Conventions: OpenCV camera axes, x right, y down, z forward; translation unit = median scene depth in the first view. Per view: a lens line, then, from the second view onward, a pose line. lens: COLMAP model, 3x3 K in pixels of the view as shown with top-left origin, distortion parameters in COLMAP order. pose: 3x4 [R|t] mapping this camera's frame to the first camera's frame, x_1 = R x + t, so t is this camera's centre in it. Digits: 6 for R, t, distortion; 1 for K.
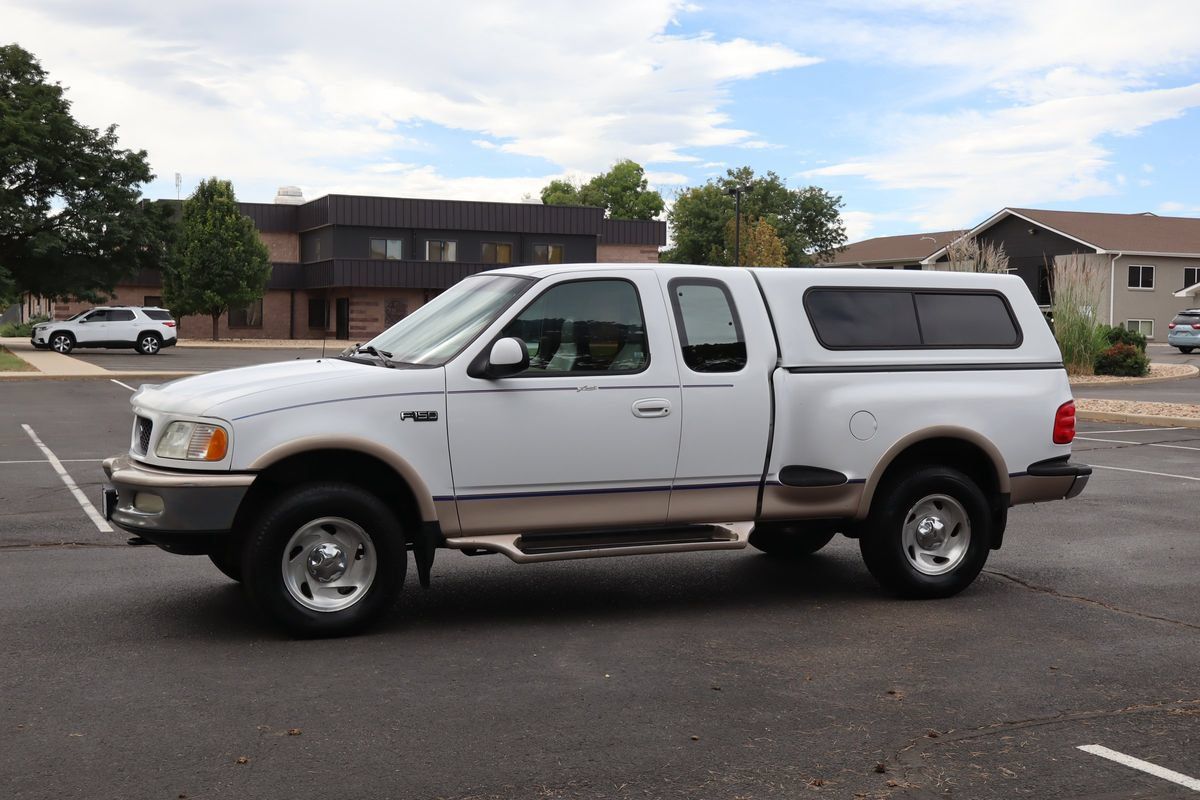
lens RADIAL K [[1498.3, 0, 575.7], [0, 1498.3, 400.5], [0, 0, 1]] dist [0.011540, -0.034461]
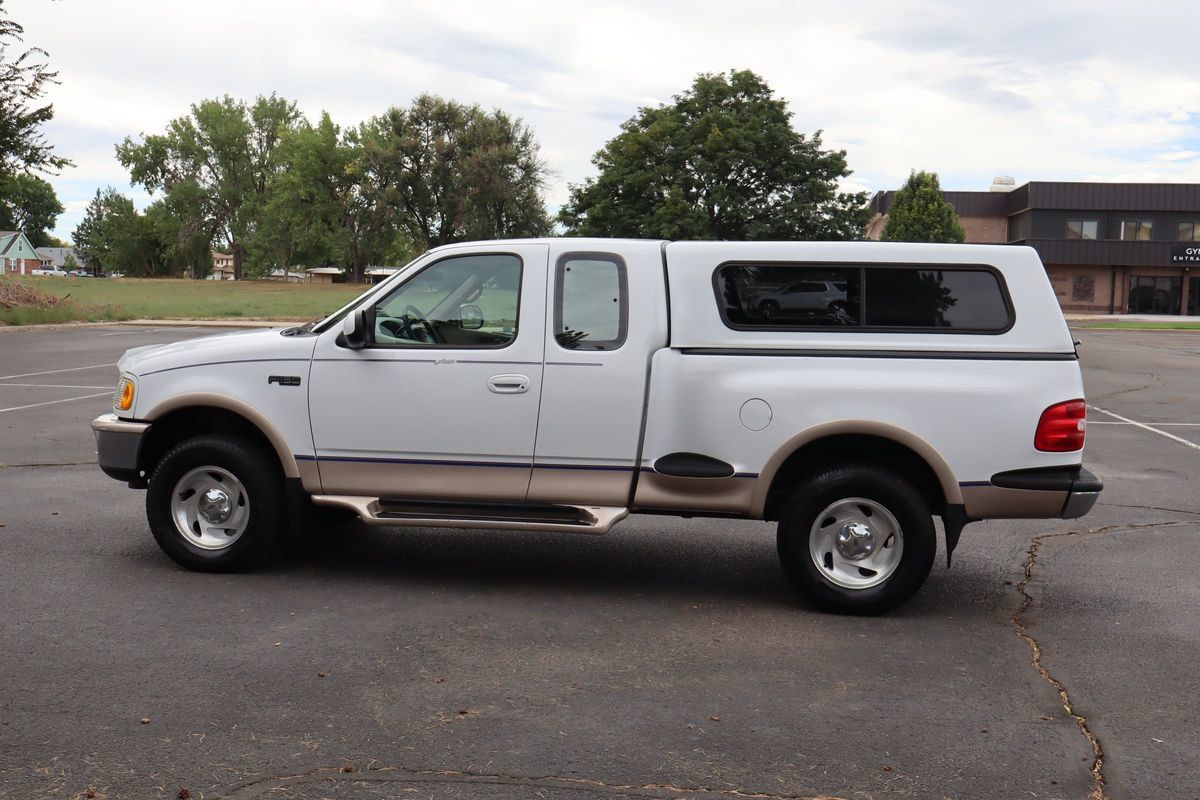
lens RADIAL K [[1238.8, 0, 596.0], [0, 1238.8, 401.3], [0, 0, 1]] dist [0.017859, -0.021081]
pose [[0.855734, 0.057103, -0.514255, 0.477012], [-0.039451, 0.998199, 0.045192, -0.020854], [0.515909, -0.018385, 0.856446, 0.297195]]
